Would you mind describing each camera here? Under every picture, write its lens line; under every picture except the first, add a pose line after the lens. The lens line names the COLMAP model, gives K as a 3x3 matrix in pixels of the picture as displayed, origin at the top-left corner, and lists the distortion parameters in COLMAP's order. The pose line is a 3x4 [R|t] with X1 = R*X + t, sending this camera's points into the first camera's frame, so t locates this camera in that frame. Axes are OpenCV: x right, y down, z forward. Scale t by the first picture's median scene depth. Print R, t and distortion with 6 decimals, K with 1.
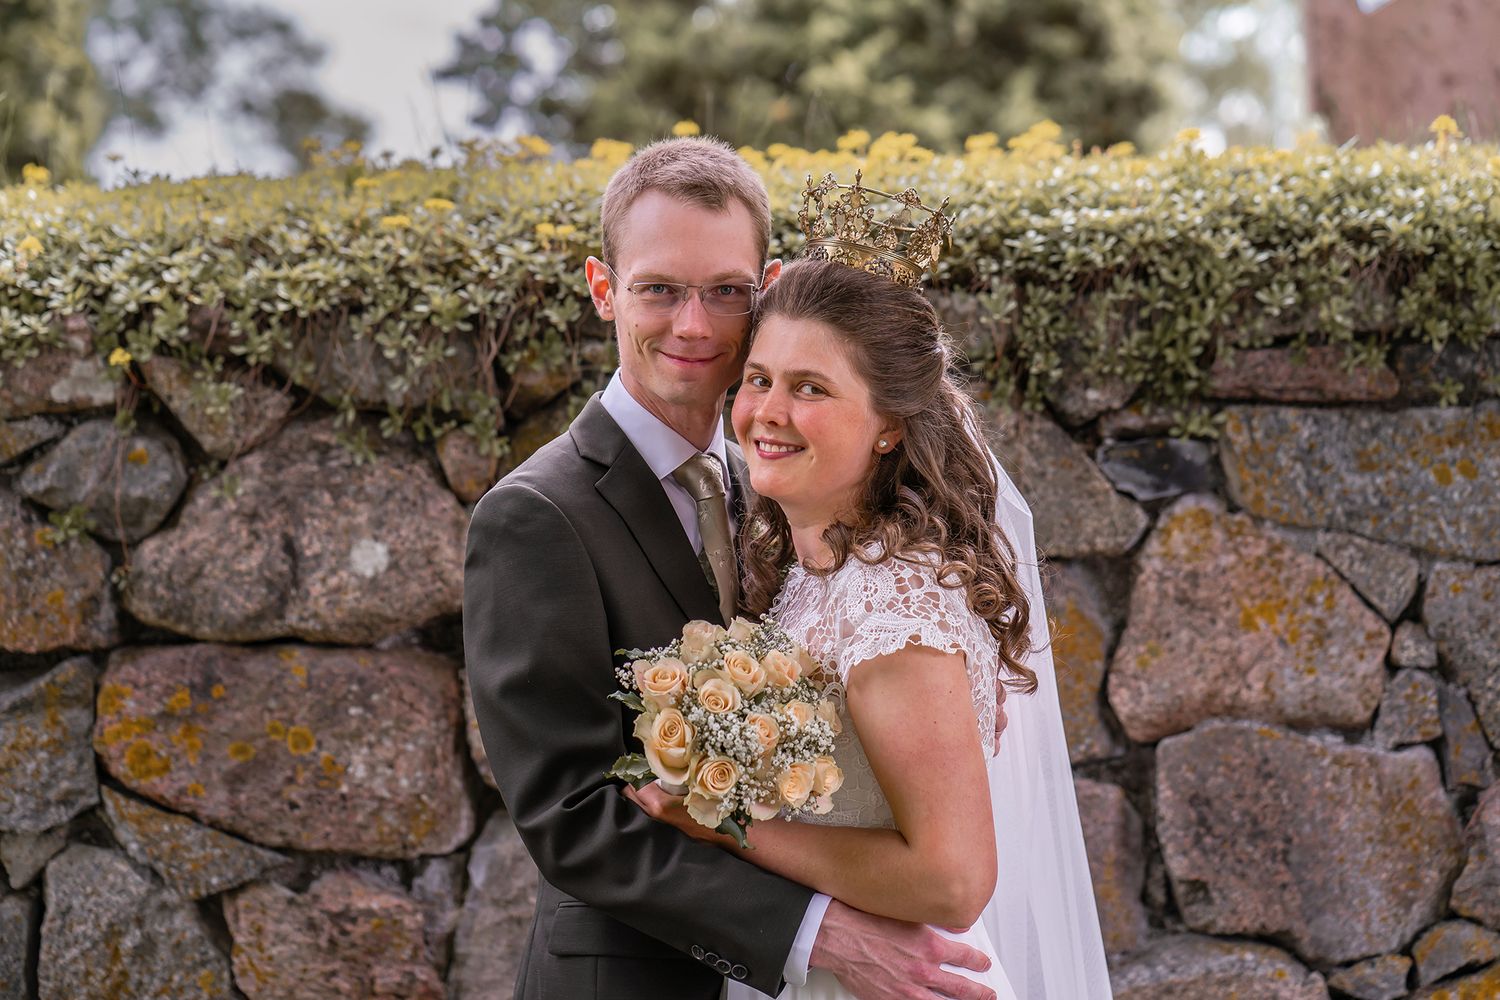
lens RADIAL K [[3737.3, 0, 741.0], [0, 3737.3, 496.6], [0, 0, 1]] dist [0.137317, 0.000000]
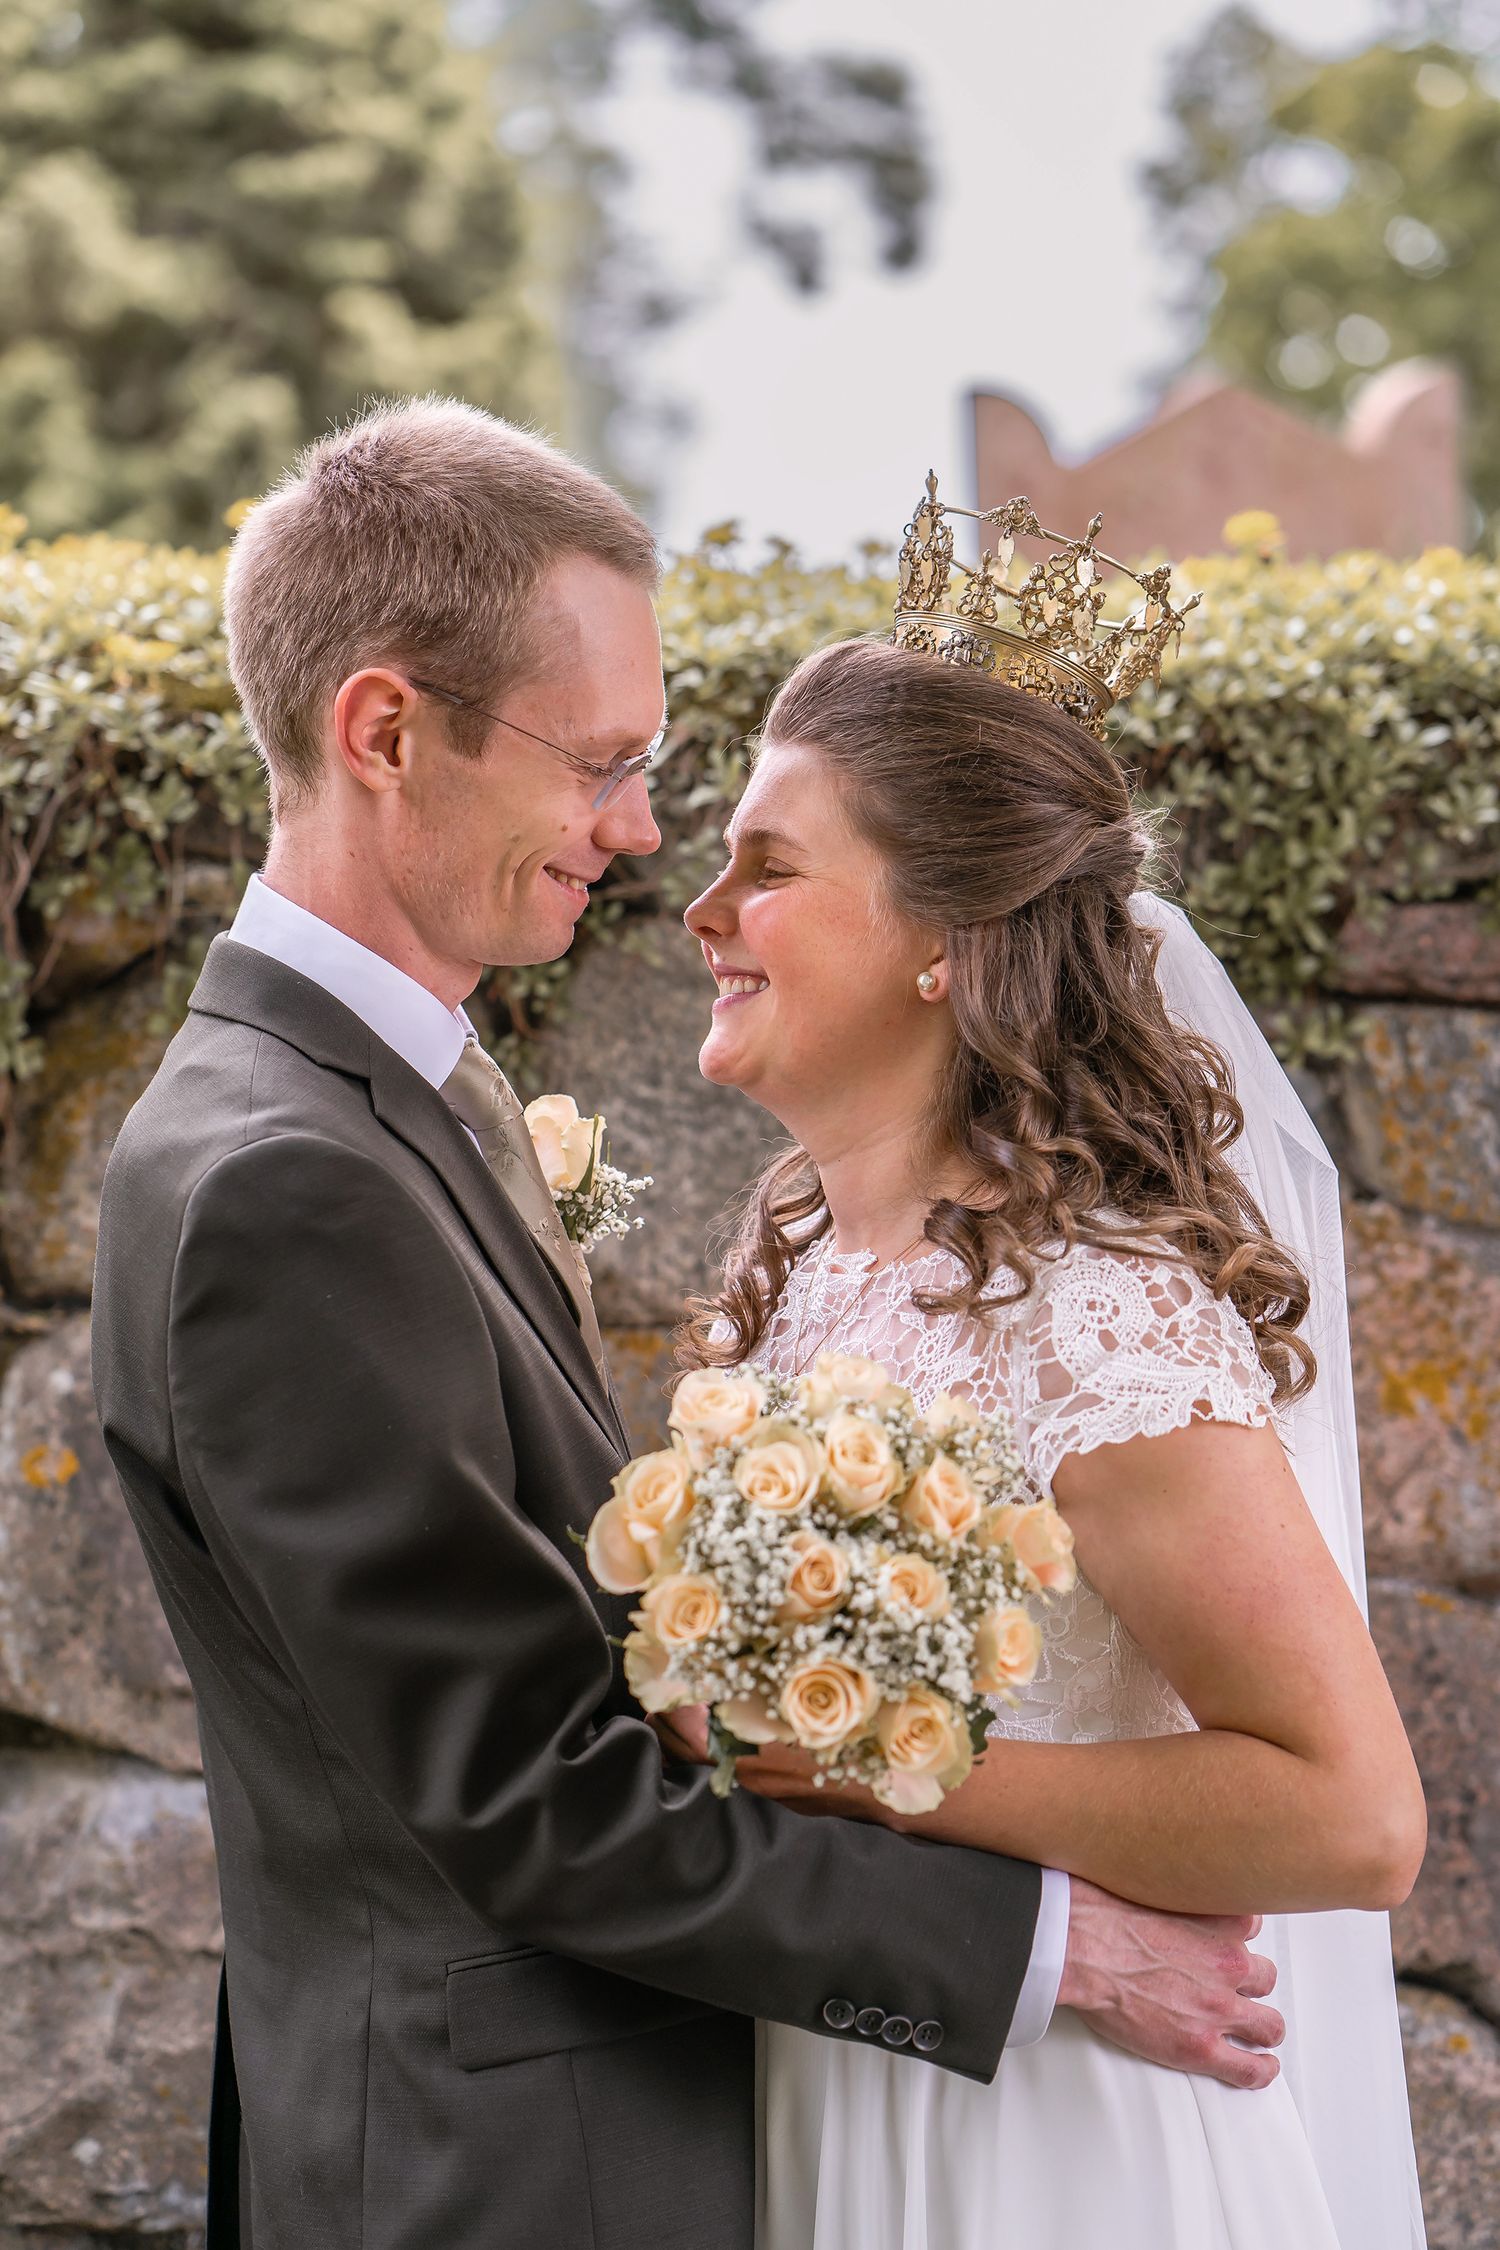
lens RADIAL K [[5605.9, 0, 757.8], [0, 5605.9, 1125.0], [0, 0, 1]] dist [0.137317, 0.000000]
pose [[0.985010, 0.015424, 0.171806, -0.099541], [-0.011590, 0.999661, -0.023295, 0.013527], [-0.172107, 0.020954, 0.984855, 0.203641]]
